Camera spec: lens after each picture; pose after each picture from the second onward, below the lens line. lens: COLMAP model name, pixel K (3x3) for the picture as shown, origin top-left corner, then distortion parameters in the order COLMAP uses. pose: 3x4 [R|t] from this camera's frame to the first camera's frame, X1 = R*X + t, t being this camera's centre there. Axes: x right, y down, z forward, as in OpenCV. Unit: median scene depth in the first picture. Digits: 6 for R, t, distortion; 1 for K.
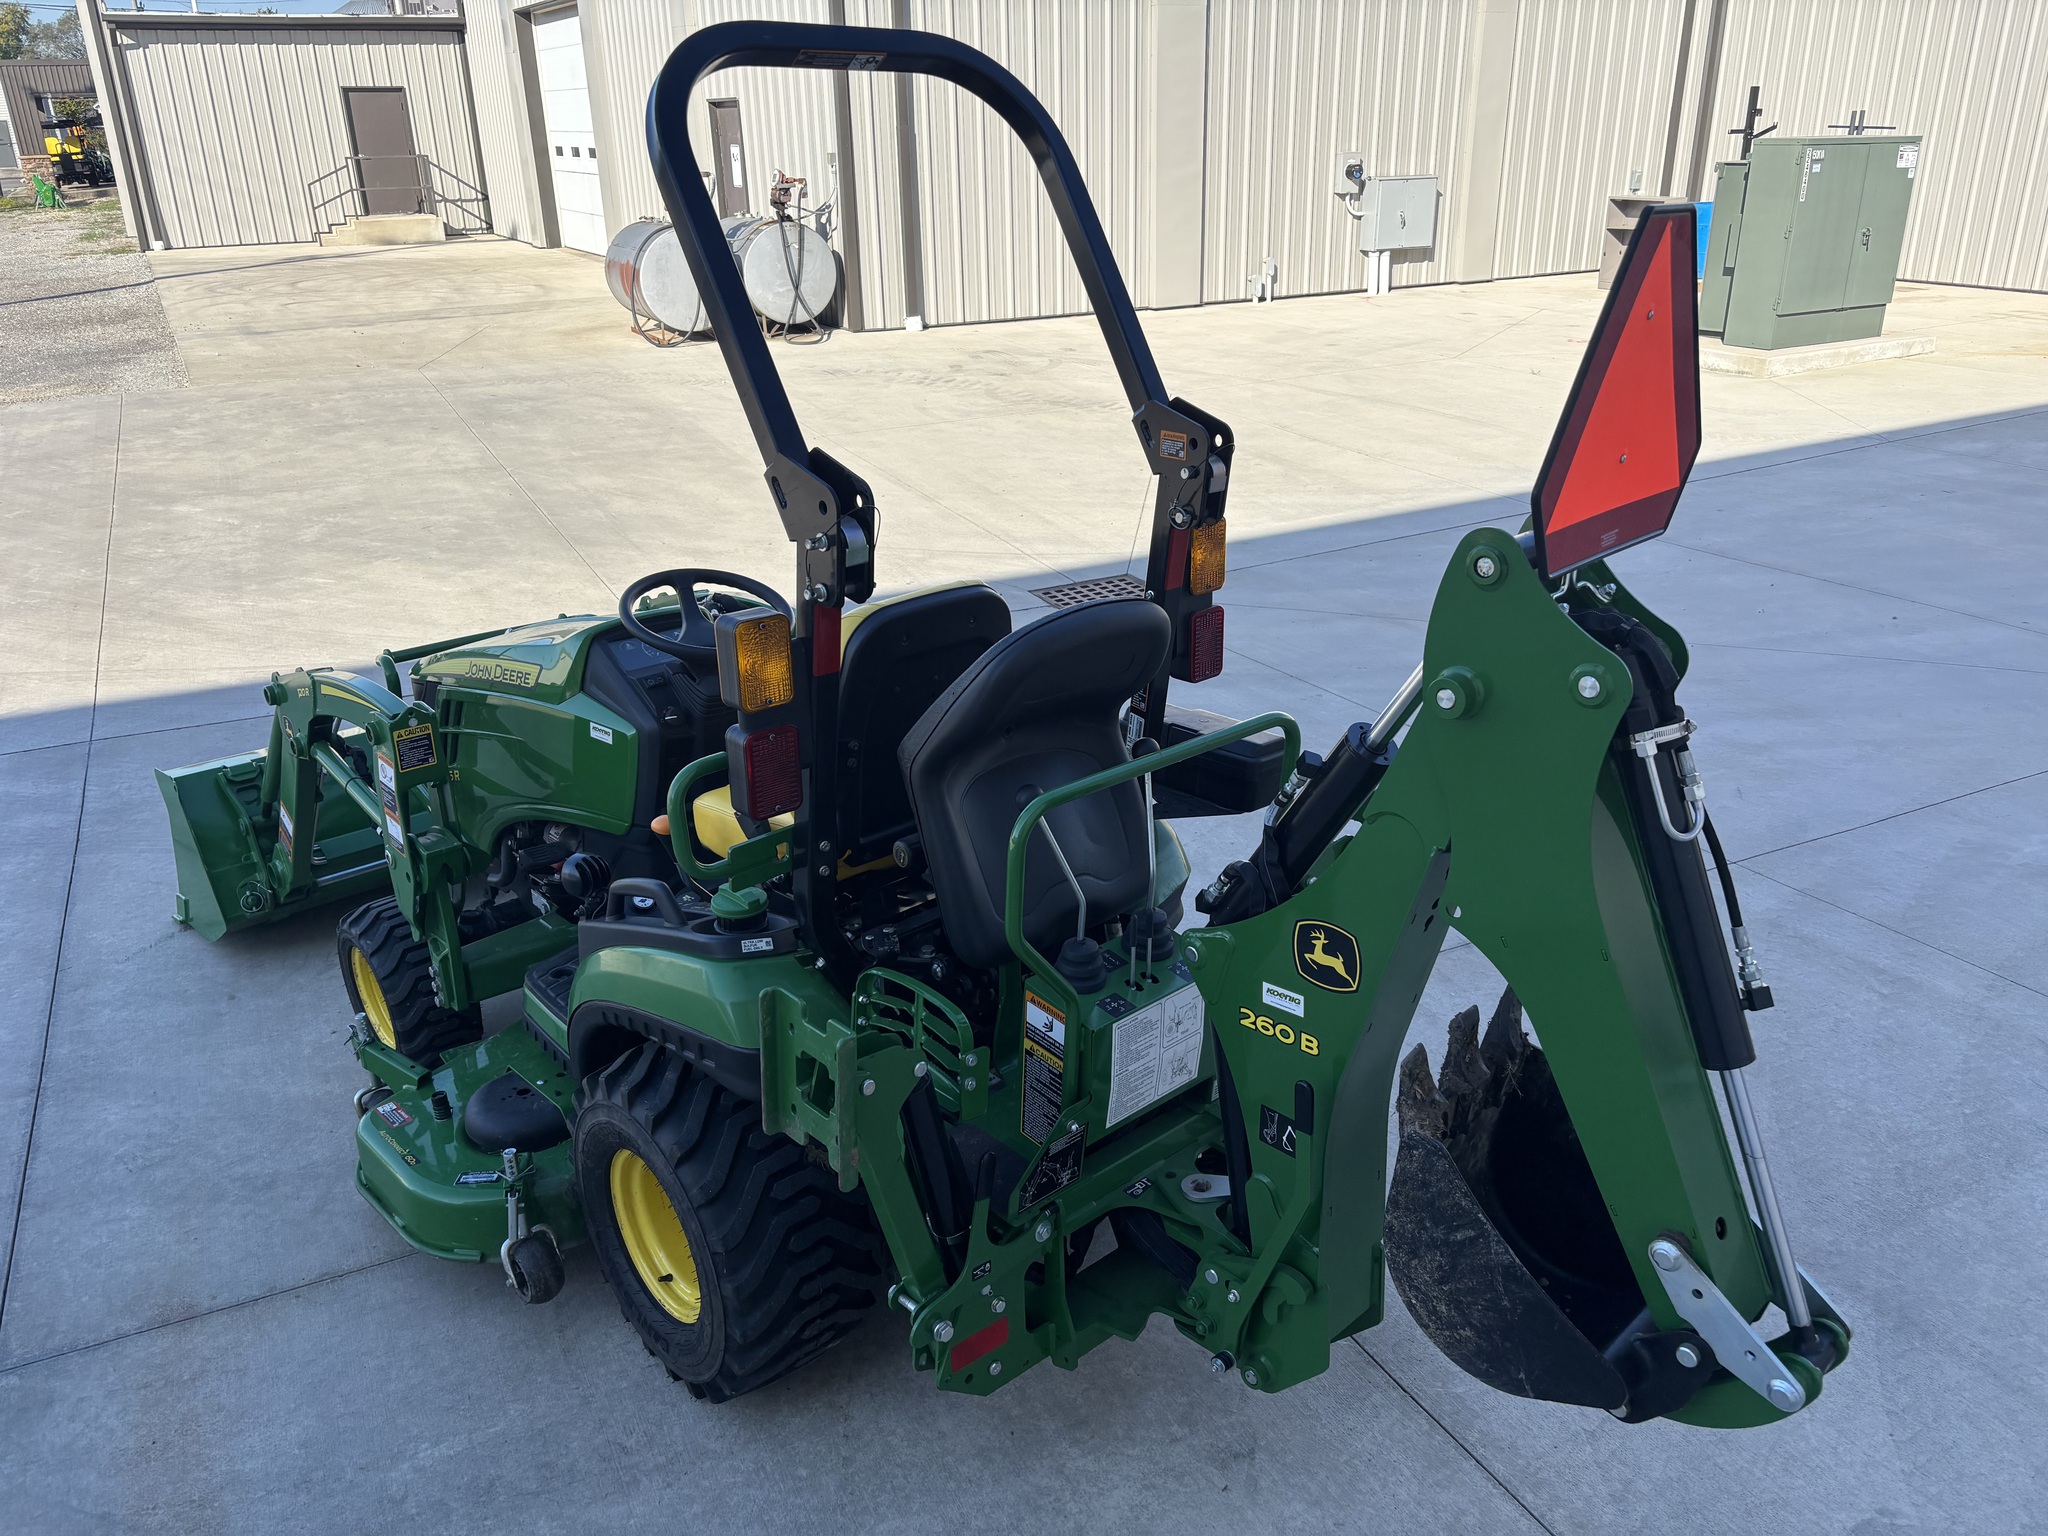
lens RADIAL K [[1554.1, 0, 1039.1], [0, 1554.1, 756.7], [0, 0, 1]] dist [0.052101, -0.059293]
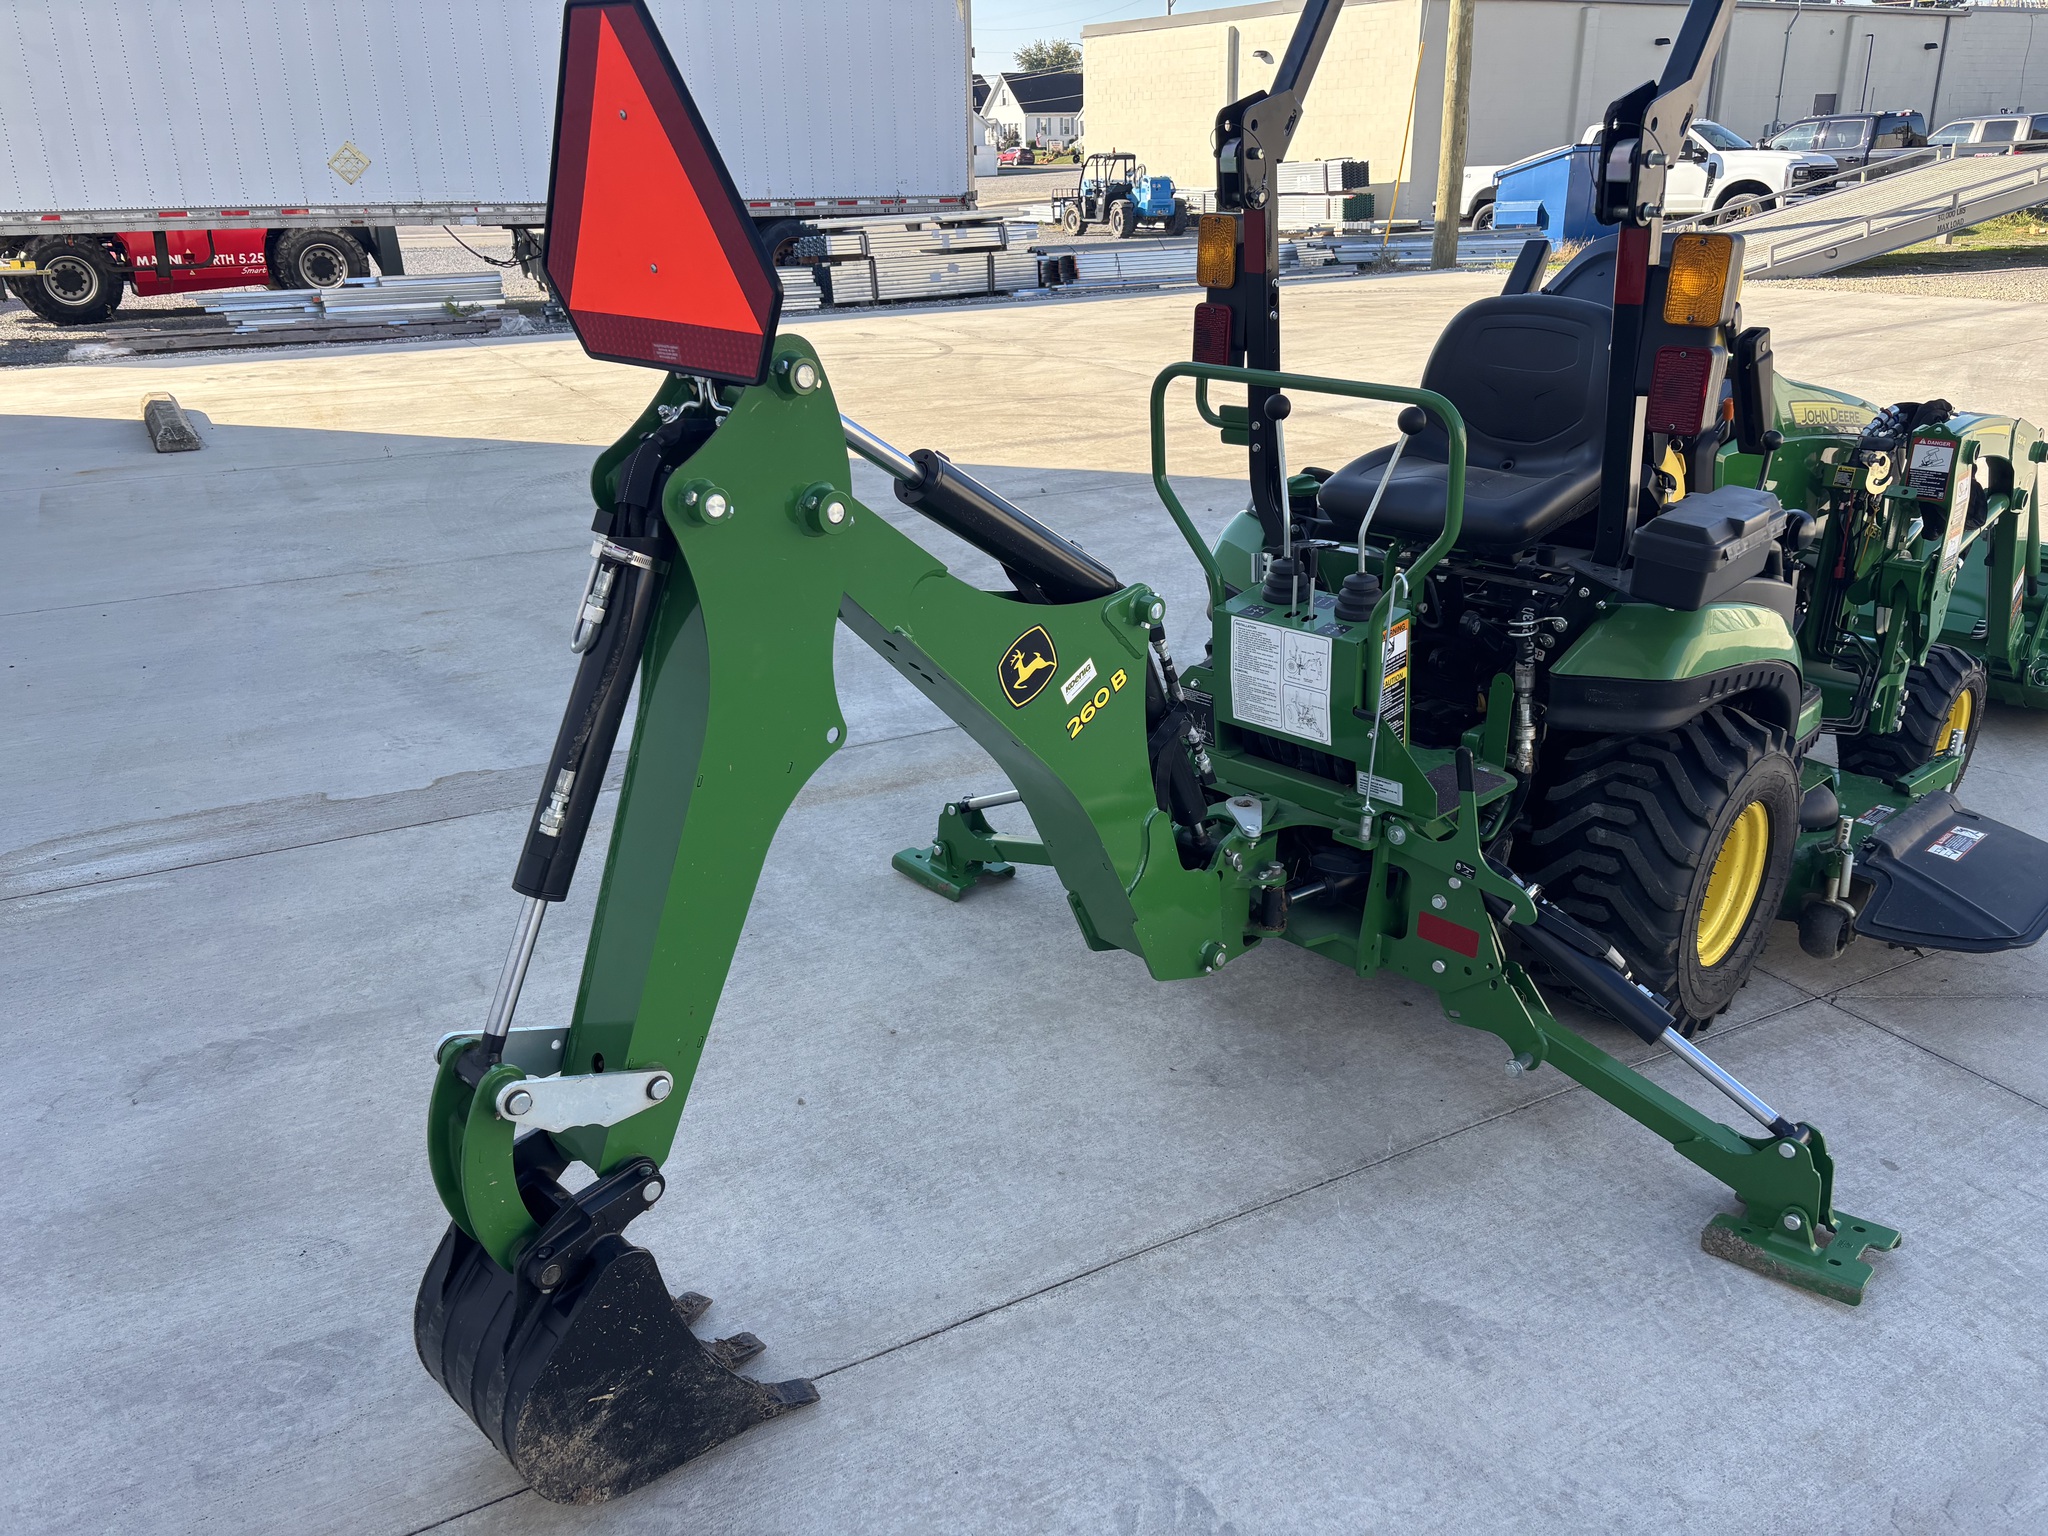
lens RADIAL K [[1554.1, 0, 1026.7], [0, 1554.1, 766.4], [0, 0, 1]] dist [0.052101, -0.059293]
pose [[0.047279, 0.390018, -0.919593, 0.807653], [-0.353786, 0.867482, 0.349728, -0.055857], [0.934131, 0.308804, 0.178996, 0.488095]]
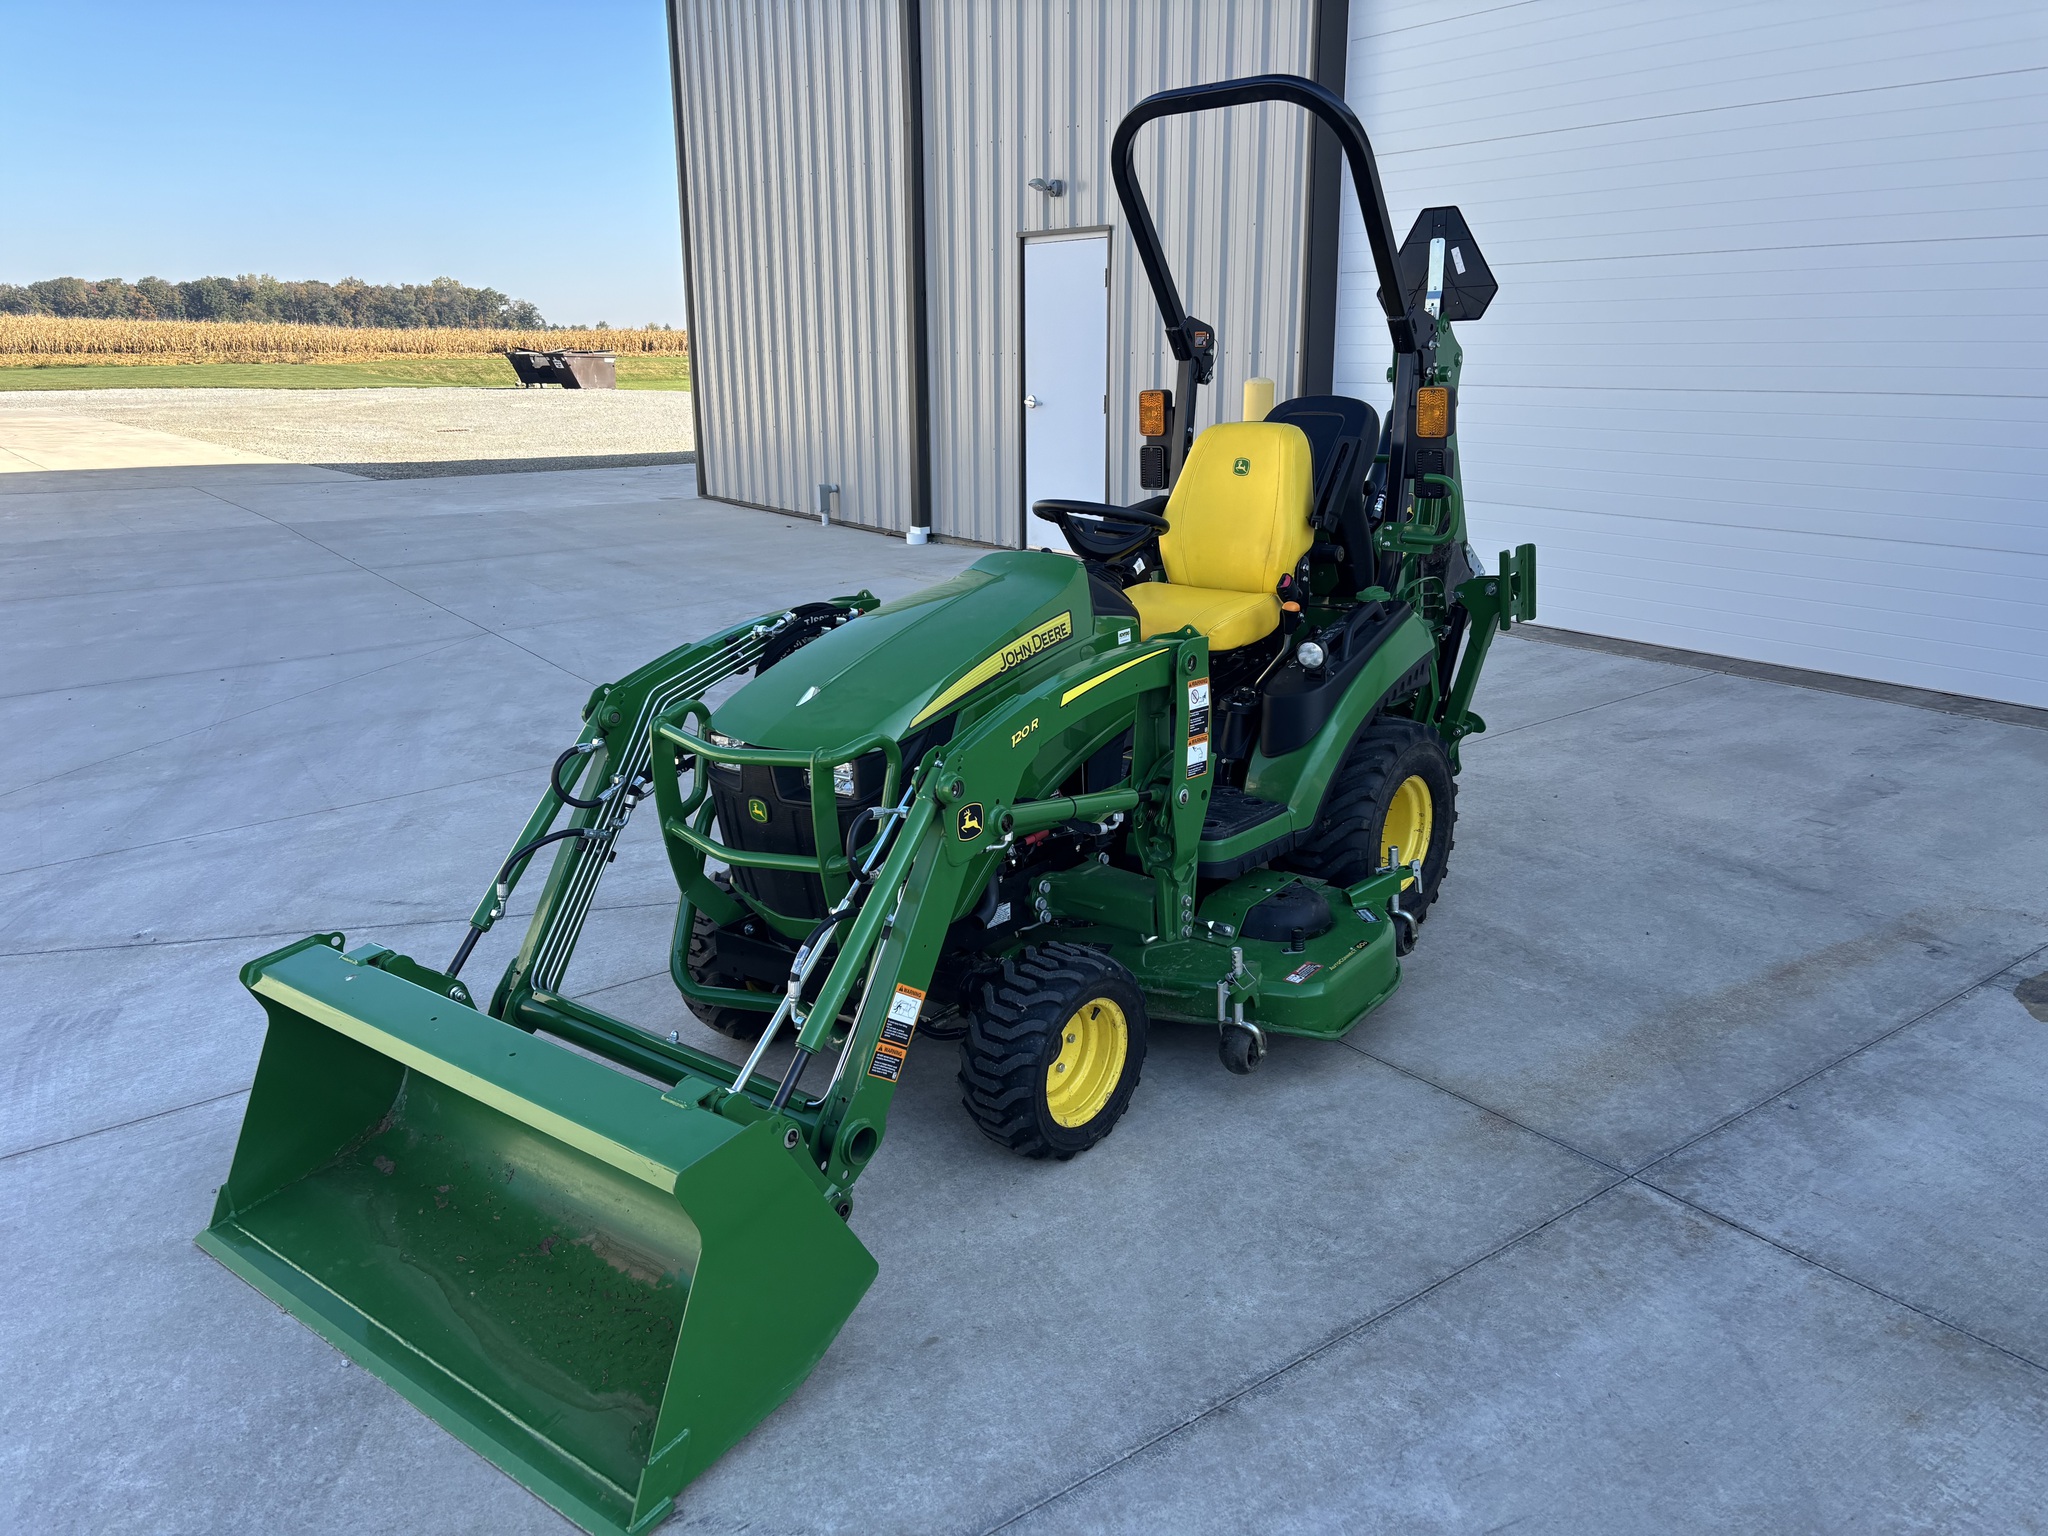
lens RADIAL K [[1554.1, 0, 1025.2], [0, 1554.1, 770.0], [0, 0, 1]] dist [0.052101, -0.059293]
pose [[-0.139735, -0.246730, 0.958957, -1.367620], [0.384553, 0.878919, 0.282172, -0.274970], [-0.912465, 0.408199, -0.027935, 1.119160]]
